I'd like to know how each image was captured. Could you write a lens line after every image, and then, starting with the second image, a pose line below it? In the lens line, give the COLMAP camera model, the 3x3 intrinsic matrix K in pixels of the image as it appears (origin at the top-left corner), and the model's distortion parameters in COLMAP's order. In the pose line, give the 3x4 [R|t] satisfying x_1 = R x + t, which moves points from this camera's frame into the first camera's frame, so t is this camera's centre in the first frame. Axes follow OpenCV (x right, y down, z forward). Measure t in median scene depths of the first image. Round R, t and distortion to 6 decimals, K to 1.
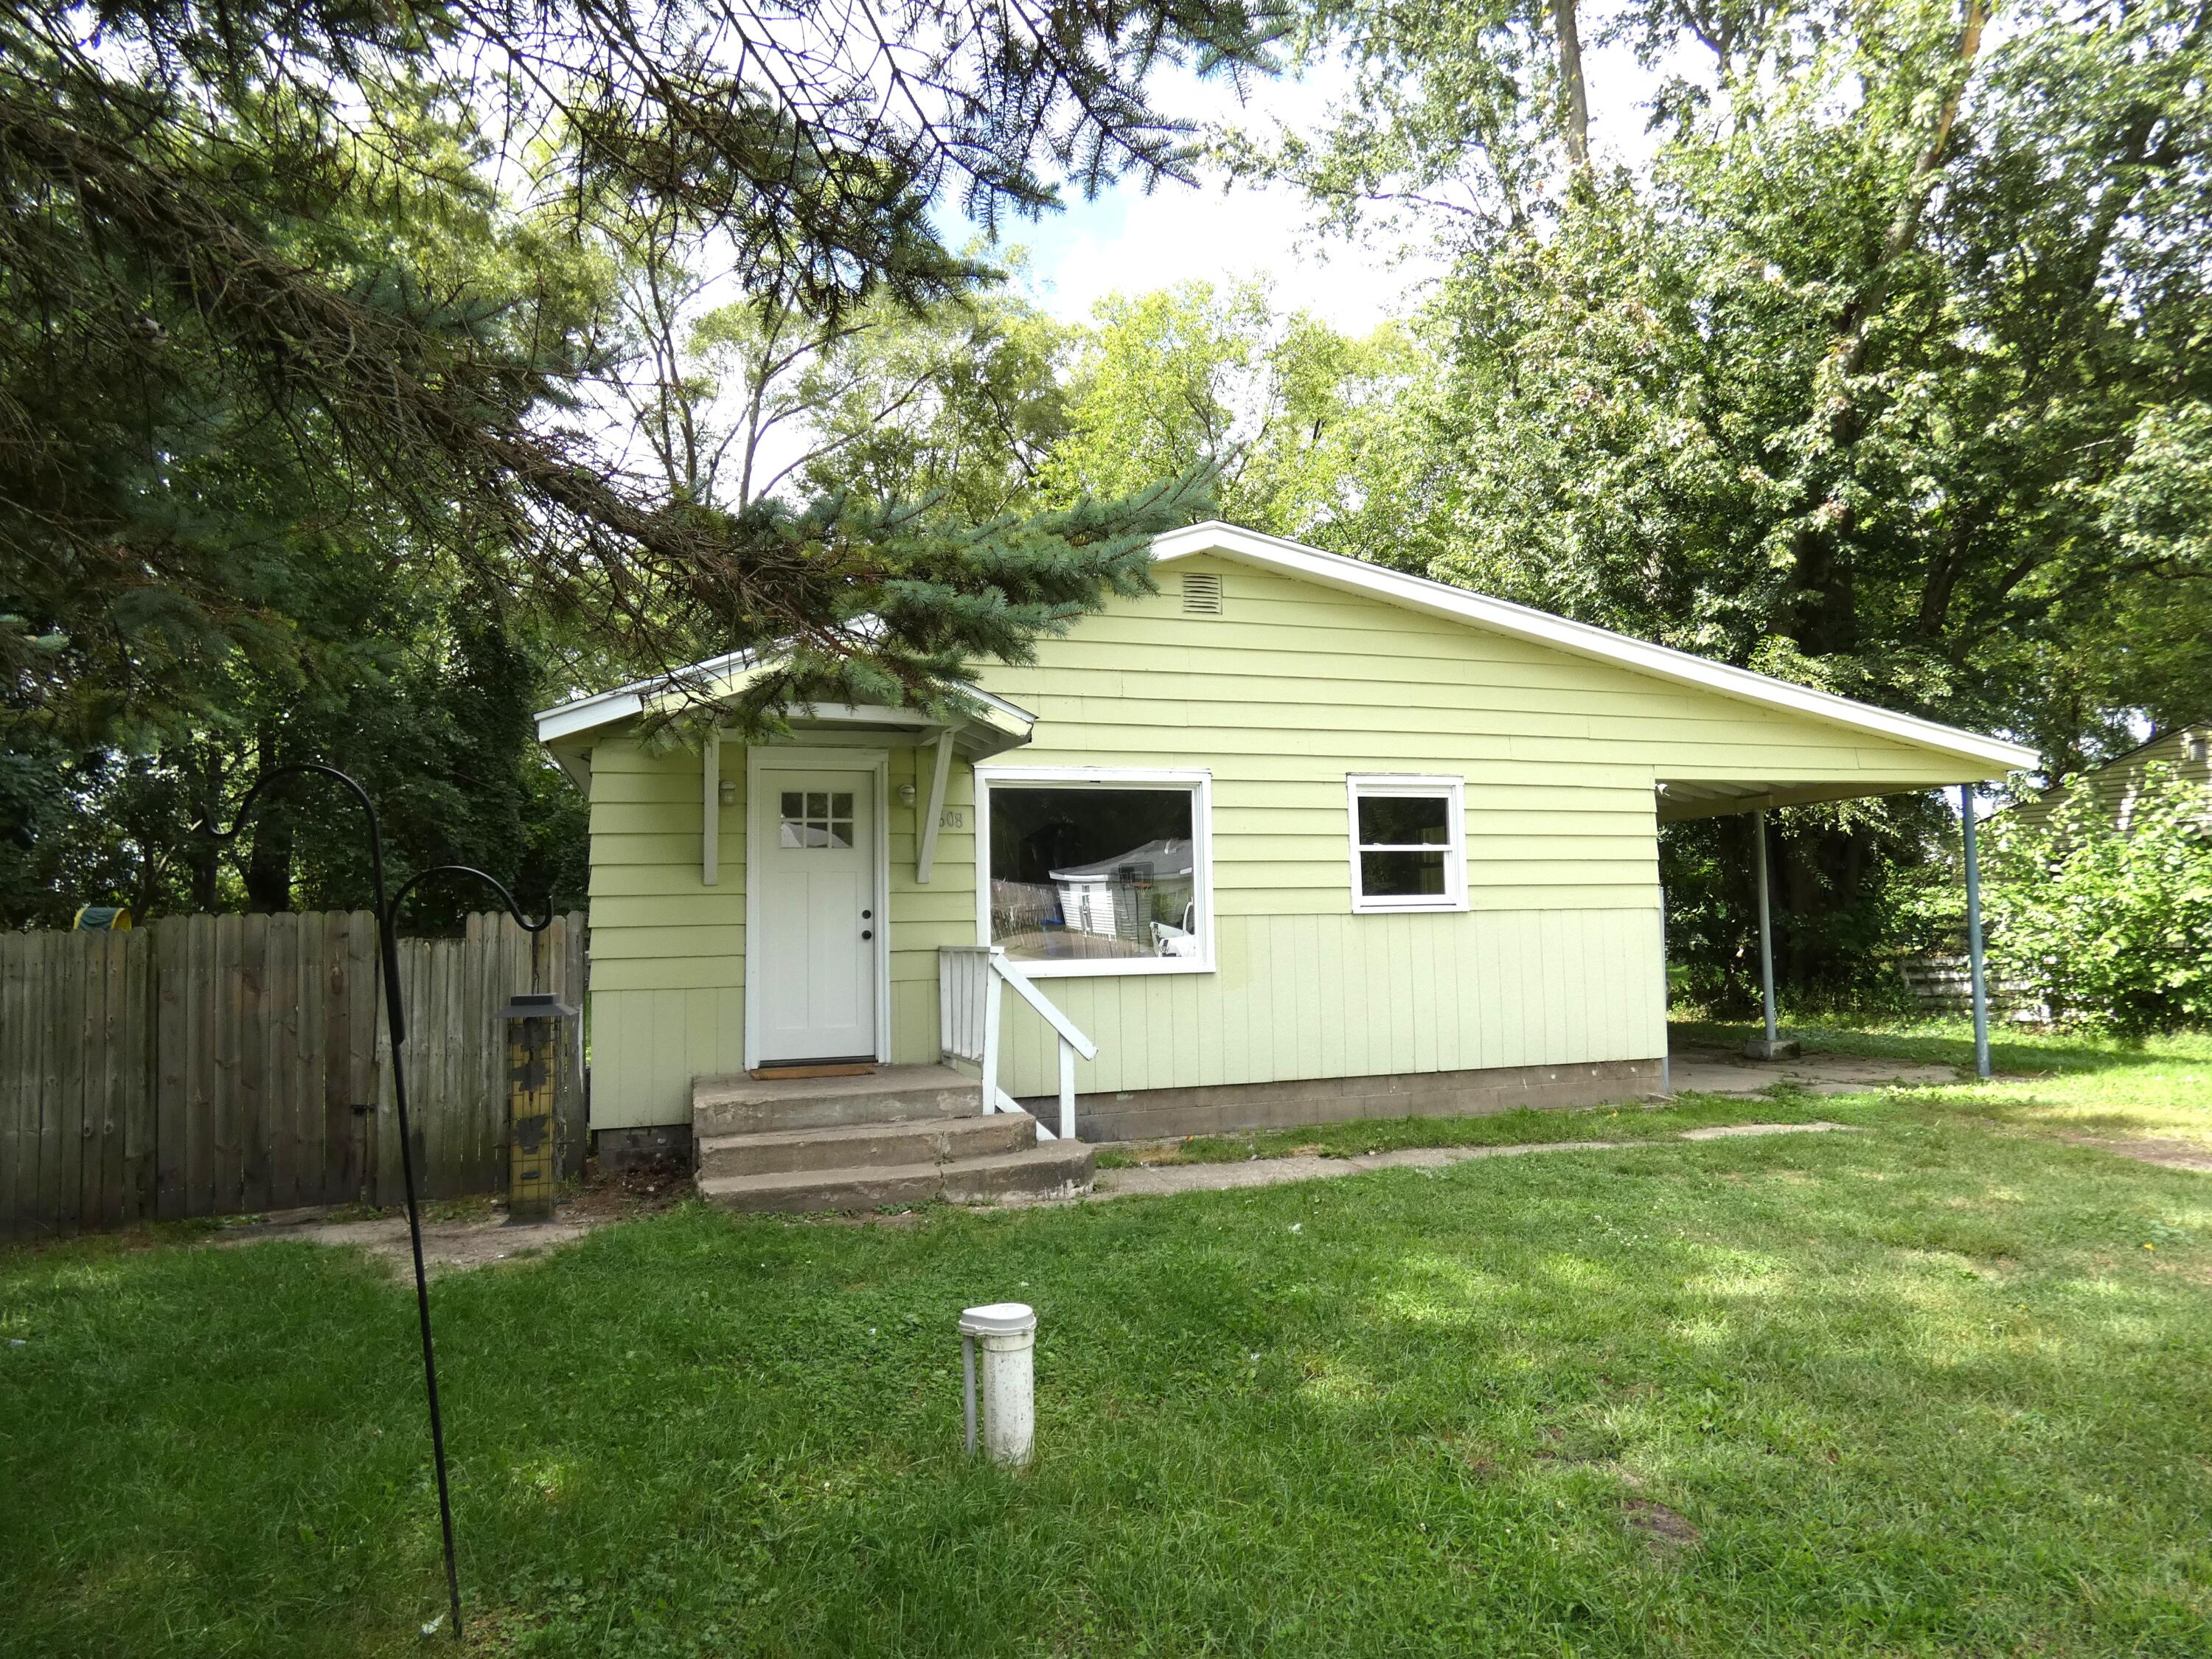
lens RADIAL K [[1330.7, 0, 1102.1], [0, 1330.7, 817.4], [0, 0, 1]] dist [0.005496, -0.002311]
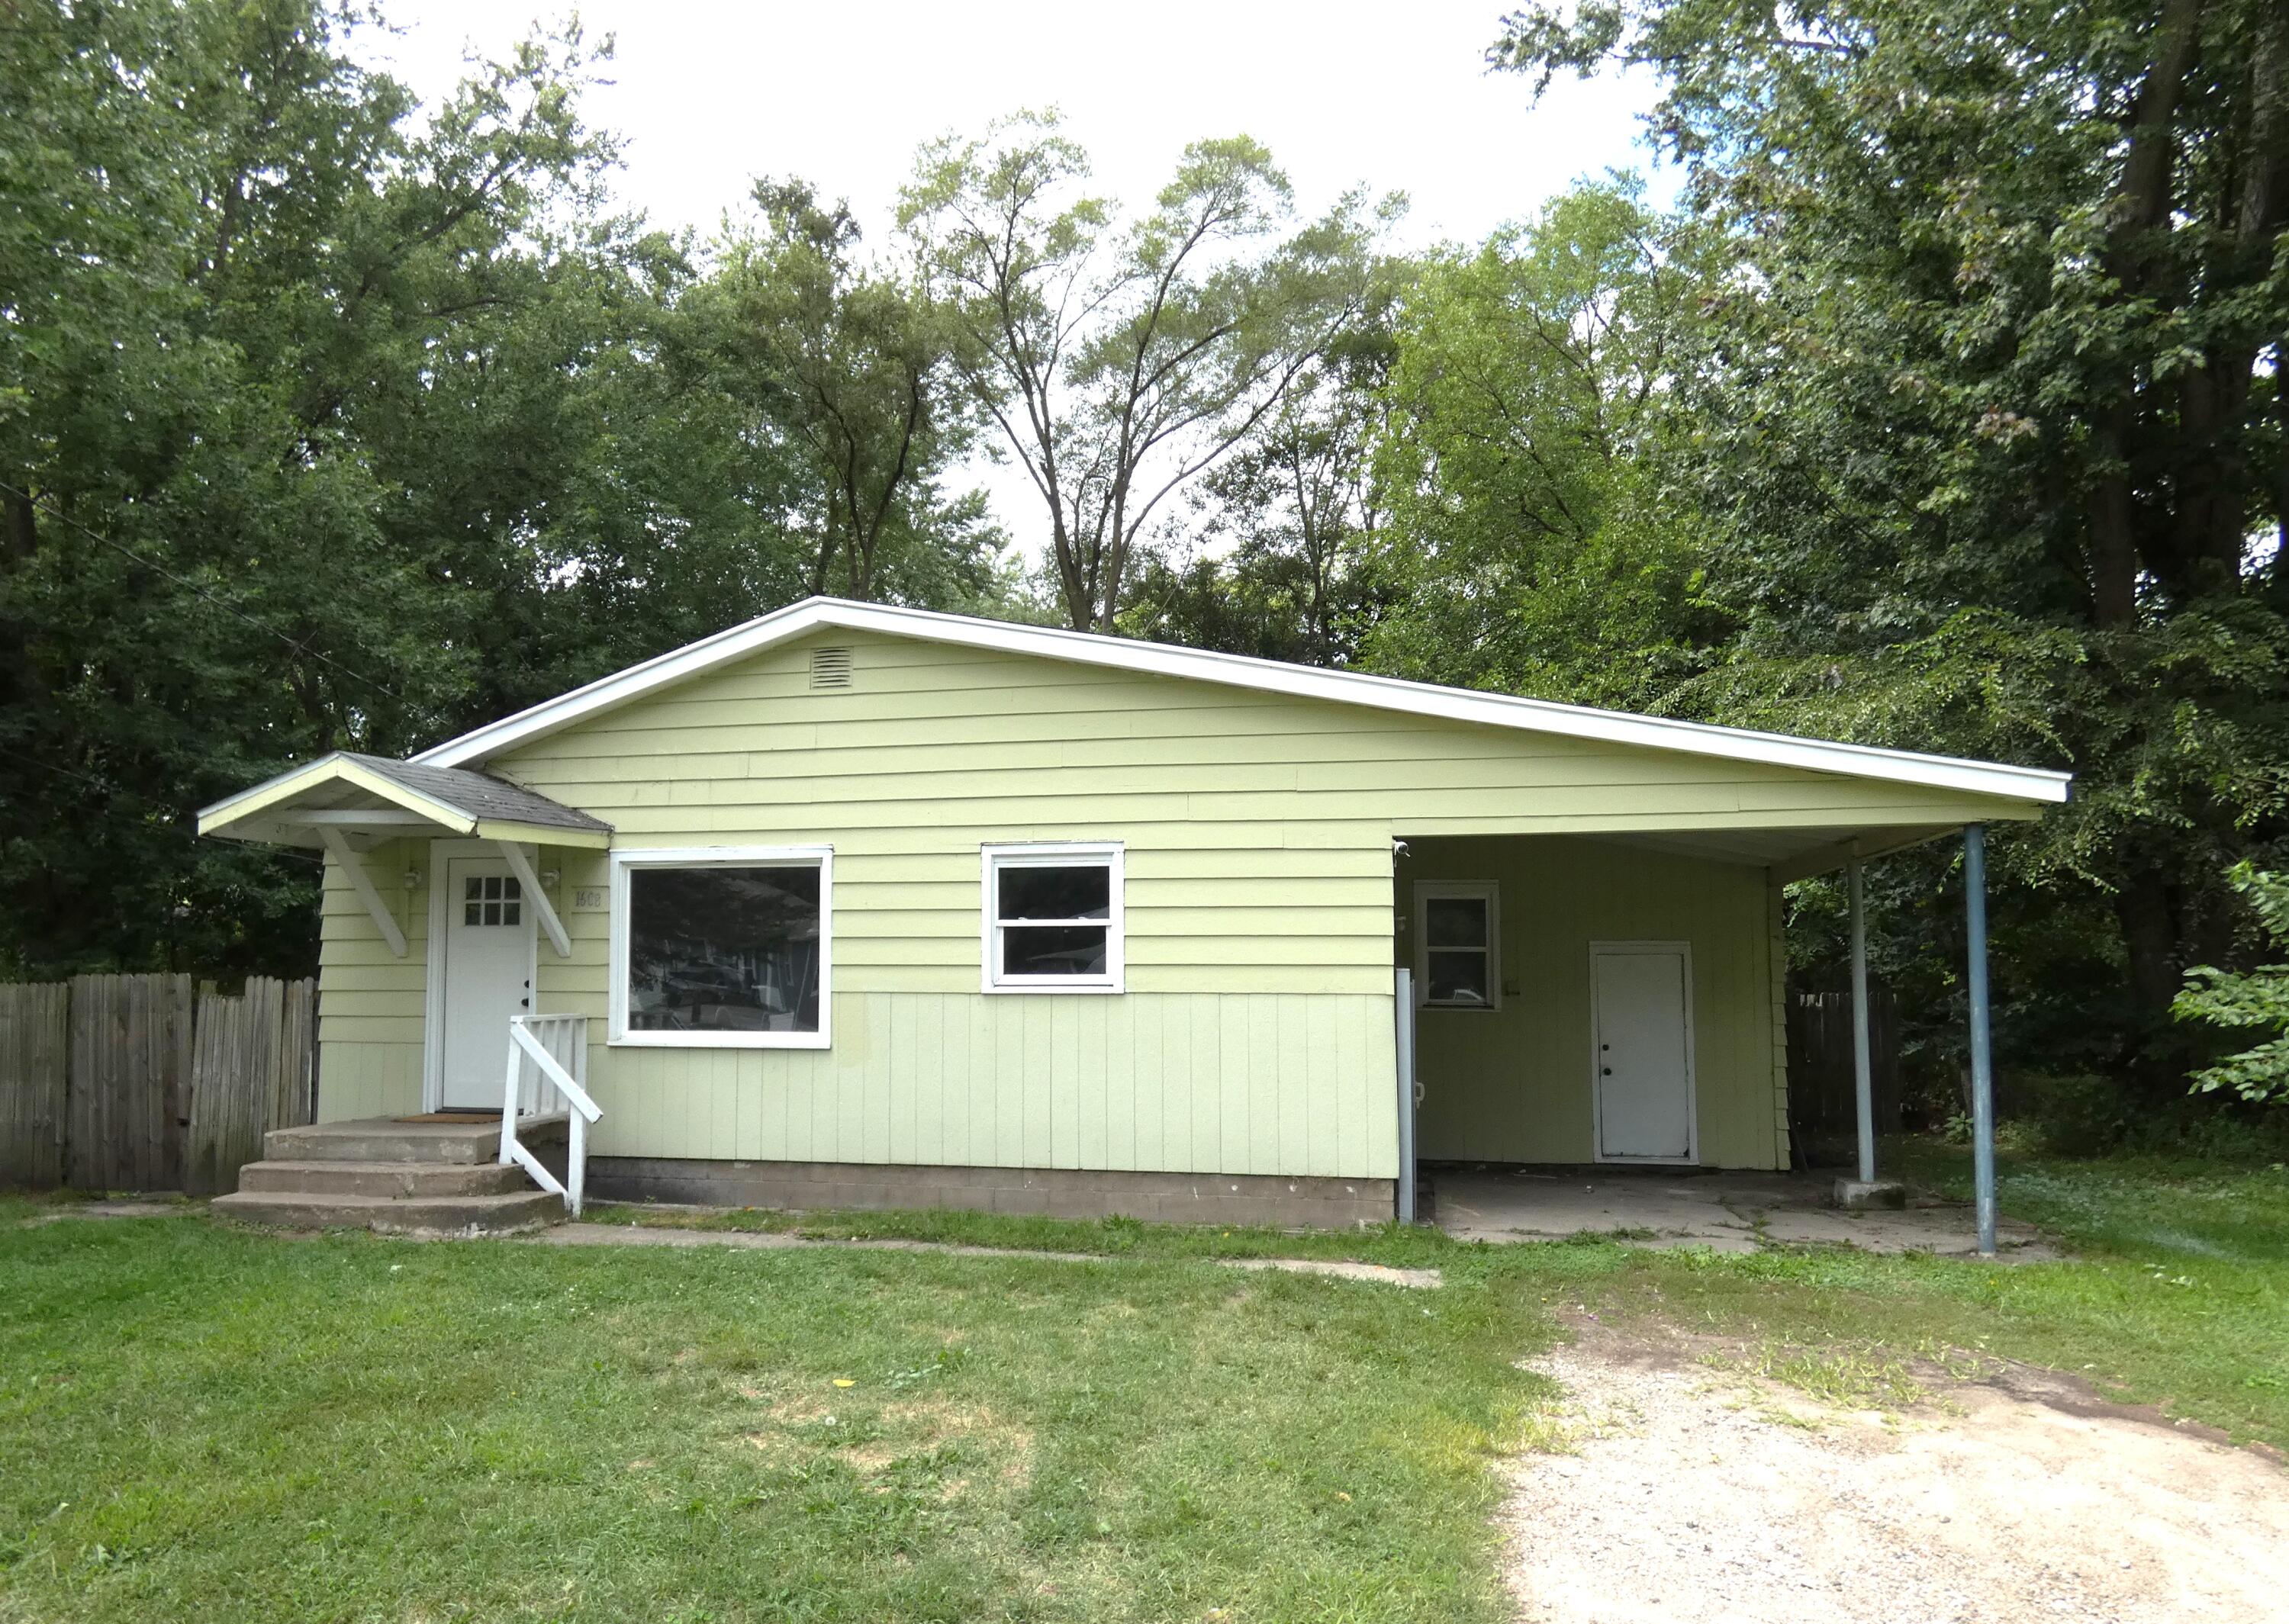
lens RADIAL K [[1620.0, 0, 1145.4], [0, 1620.0, 820.3], [0, 0, 1]] dist [-0.021176, 0.002778]
pose [[0.860359, -0.029420, -0.508838, 0.865493], [0.022307, 0.999550, -0.020075, -0.023956], [0.509199, 0.005921, 0.860628, 0.075325]]
